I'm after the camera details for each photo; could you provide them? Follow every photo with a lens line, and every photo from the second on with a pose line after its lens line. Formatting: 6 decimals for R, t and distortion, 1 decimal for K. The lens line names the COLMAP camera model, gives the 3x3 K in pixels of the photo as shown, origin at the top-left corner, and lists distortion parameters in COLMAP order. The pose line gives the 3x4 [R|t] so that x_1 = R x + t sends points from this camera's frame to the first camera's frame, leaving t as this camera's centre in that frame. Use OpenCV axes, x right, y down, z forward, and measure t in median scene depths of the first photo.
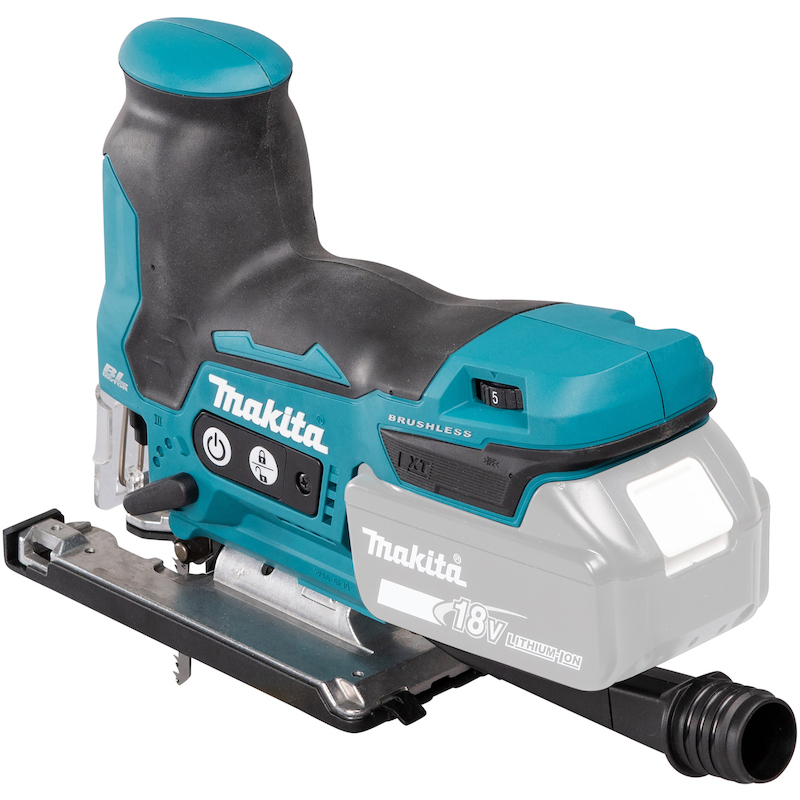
lens RADIAL K [[5654.4, 0, 400.0], [0, 5654.4, 400.0], [0, 0, 1]] dist [-0.089568, -1.162089]
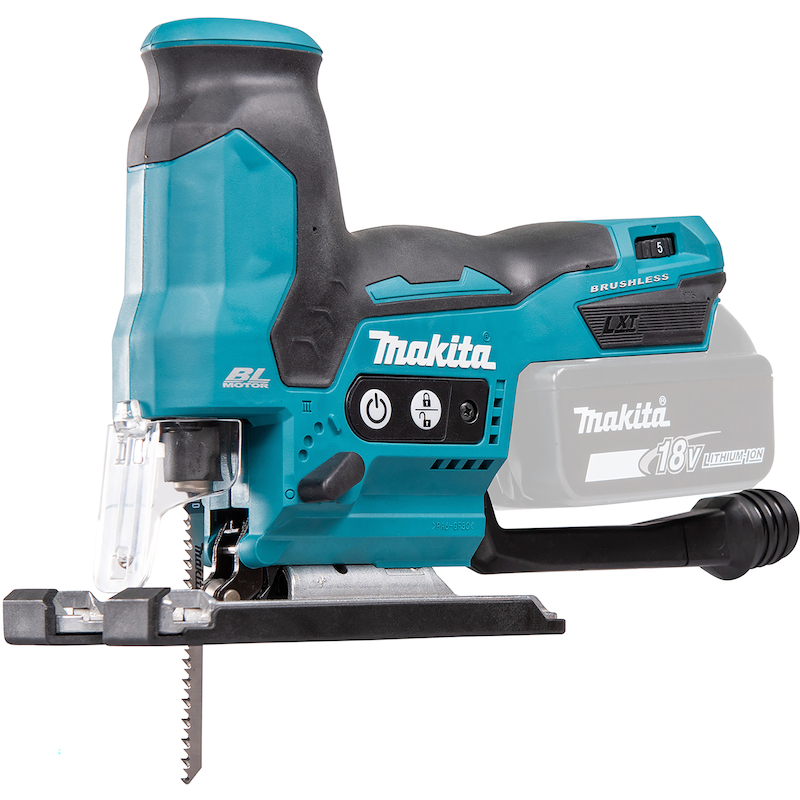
lens RADIAL K [[2668.1, 0, 347.6], [0, 2668.1, 400.7], [0, 0, 1]] dist [0.042684, 1.079369]
pose [[0.105633, 0.069666, 0.991962, -0.507325], [0.434360, 0.894114, -0.109049, 0.056943], [-0.894524, 0.442387, 0.064187, 0.988261]]
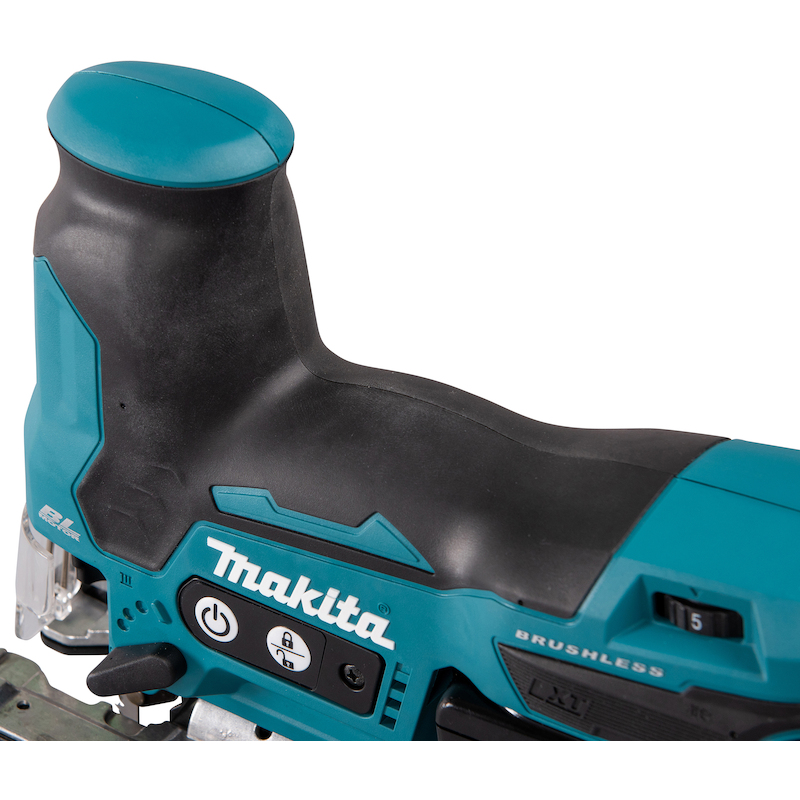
lens RADIAL K [[2668.1, 0, 347.6], [0, 2668.1, 400.7], [0, 0, 1]] dist [0.042684, 1.079369]
pose [[0.975624, -0.095718, 0.197471, -0.085452], [0.062157, 0.983542, 0.169650, -0.083417], [-0.210460, -0.153241, 0.965517, 0.657449]]
